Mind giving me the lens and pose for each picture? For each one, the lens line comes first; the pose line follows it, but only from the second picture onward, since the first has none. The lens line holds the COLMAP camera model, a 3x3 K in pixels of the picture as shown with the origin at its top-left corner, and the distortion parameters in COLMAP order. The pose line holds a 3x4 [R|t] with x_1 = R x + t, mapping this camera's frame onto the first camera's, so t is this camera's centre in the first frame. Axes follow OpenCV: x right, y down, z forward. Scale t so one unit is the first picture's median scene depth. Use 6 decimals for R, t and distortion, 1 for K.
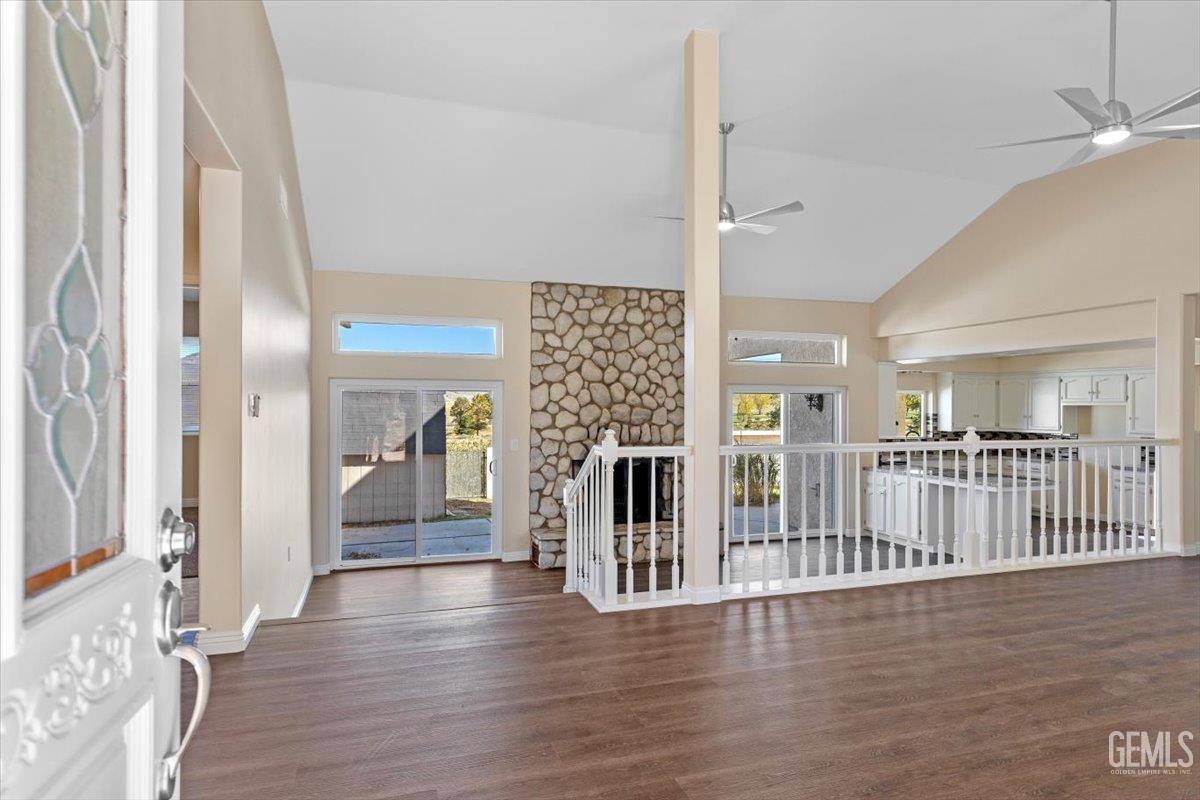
lens RADIAL K [[677.0, 0, 605.5], [0, 677.0, 402.8], [0, 0, 1]] dist [0.001547, -0.000617]
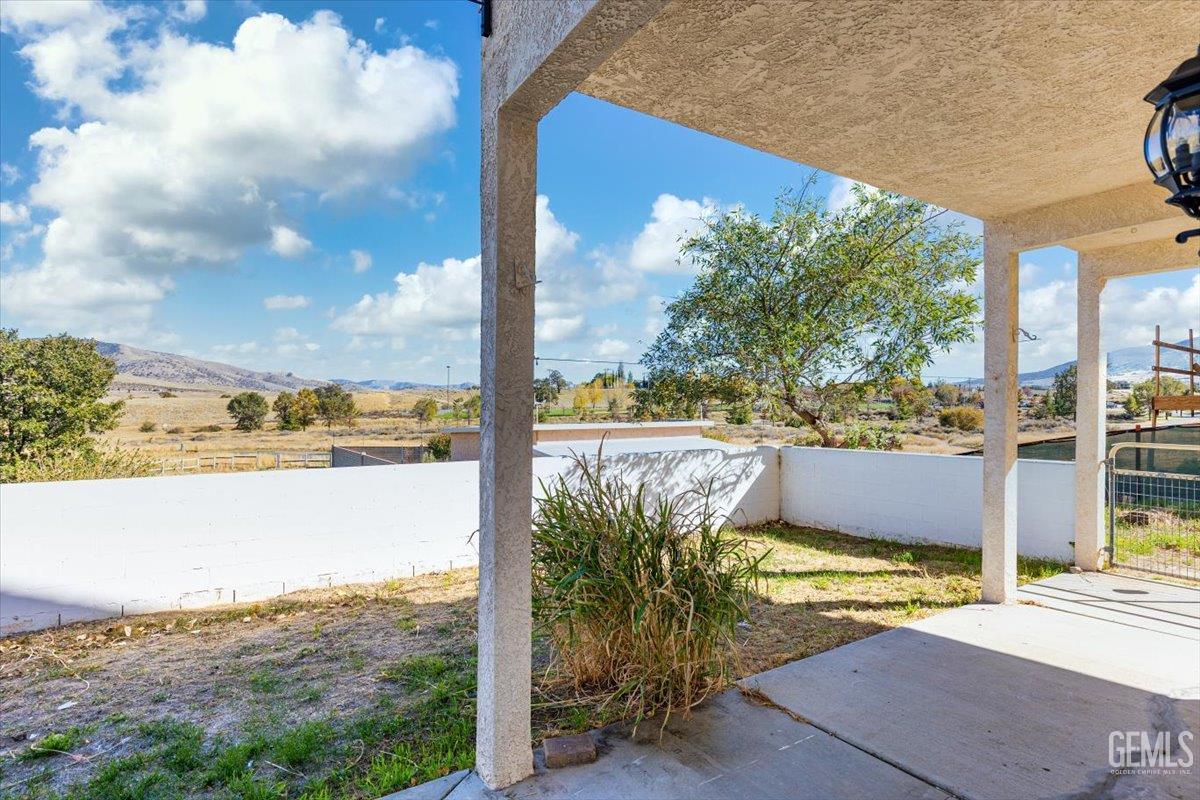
lens RADIAL K [[619.3, 0, 608.6], [0, 619.3, 398.0], [0, 0, 1]] dist [0.001732, -0.000258]
pose [[0.969162, -0.002956, 0.246407, 0.250689], [0.002978, 0.999996, 0.000285, 0.051294], [-0.246407, 0.000458, 0.969166, 1.332183]]
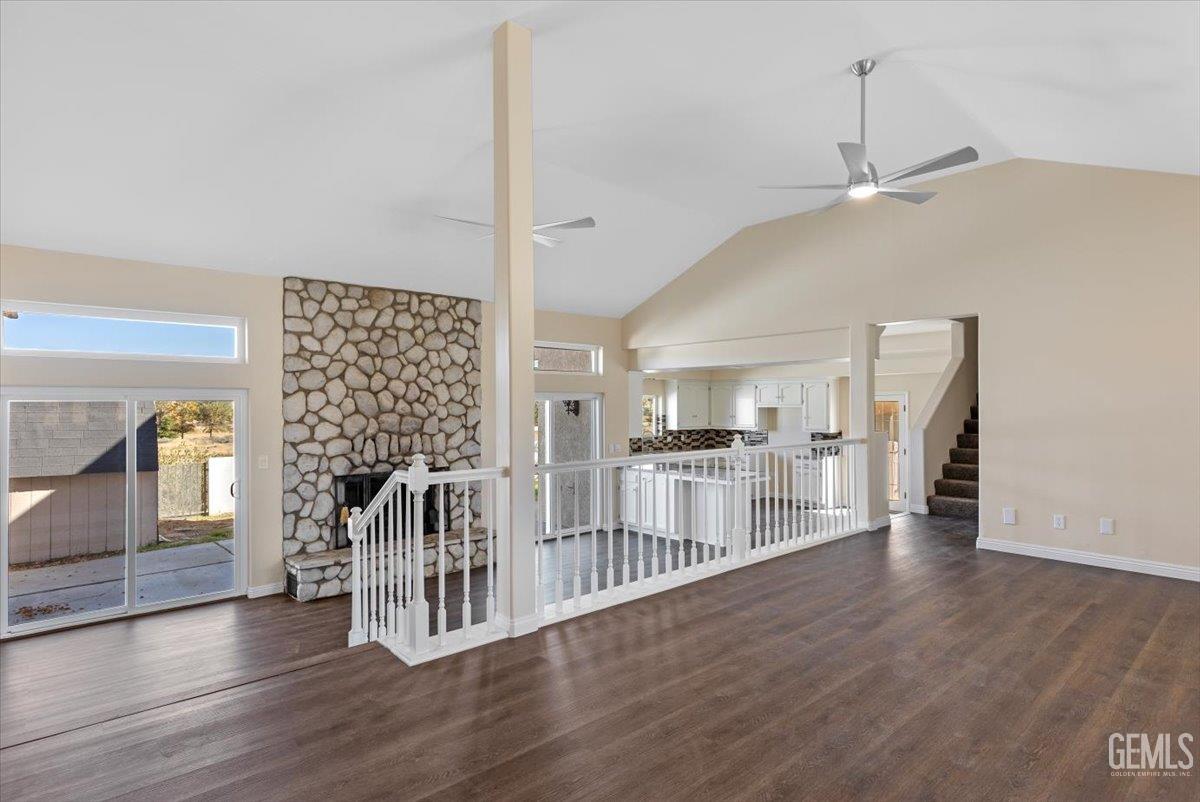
lens RADIAL K [[627.2, 0, 602.1], [0, 627.2, 401.7], [0, 0, 1]] dist [0.001981, -0.000653]
pose [[0.919467, -0.005986, 0.393121, -0.048525], [0.005559, 0.999982, 0.002226, -0.014619], [-0.393127, 0.000138, 0.919484, 0.082479]]
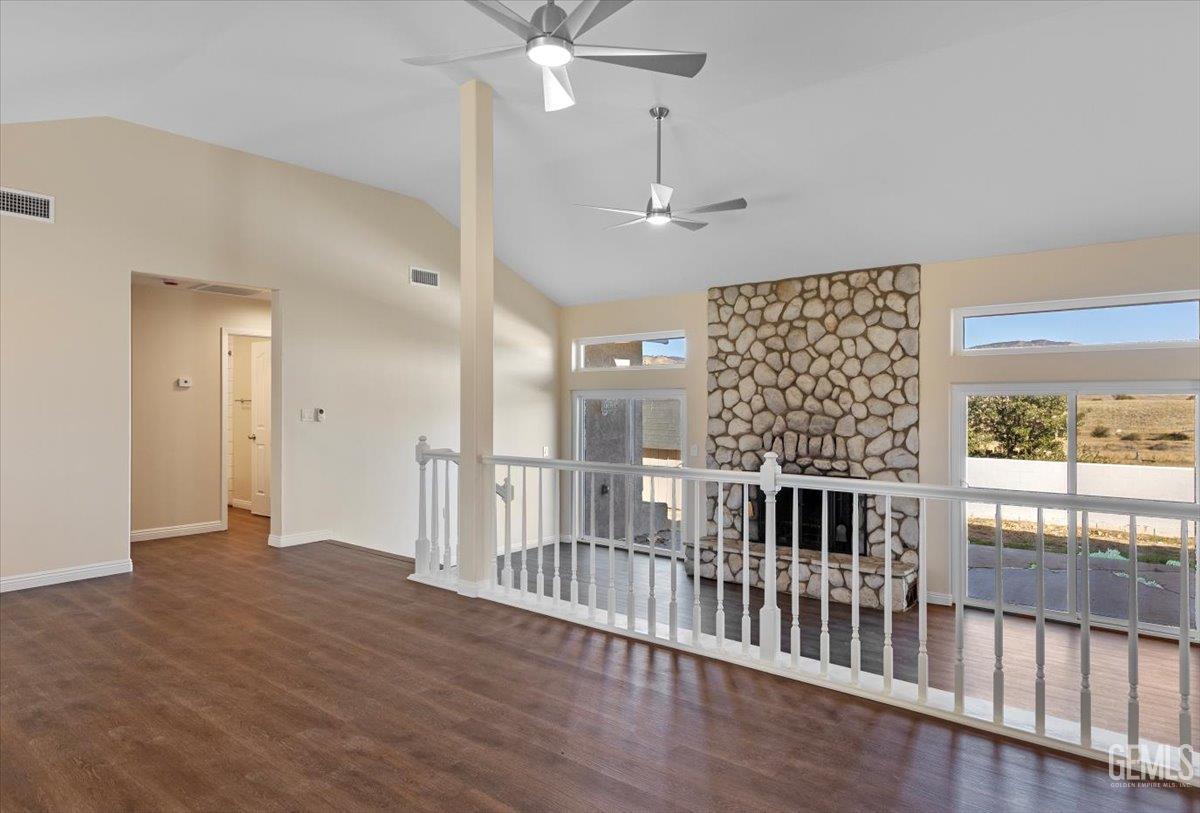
lens RADIAL K [[698.2, 0, 603.0], [0, 698.2, 400.7], [0, 0, 1]] dist [0.004861, 0.000961]
pose [[0.534075, -0.006706, -0.845410, 0.657070], [0.006388, 0.999972, -0.003897, -0.009599], [0.845413, -0.003319, 0.534103, 0.305132]]
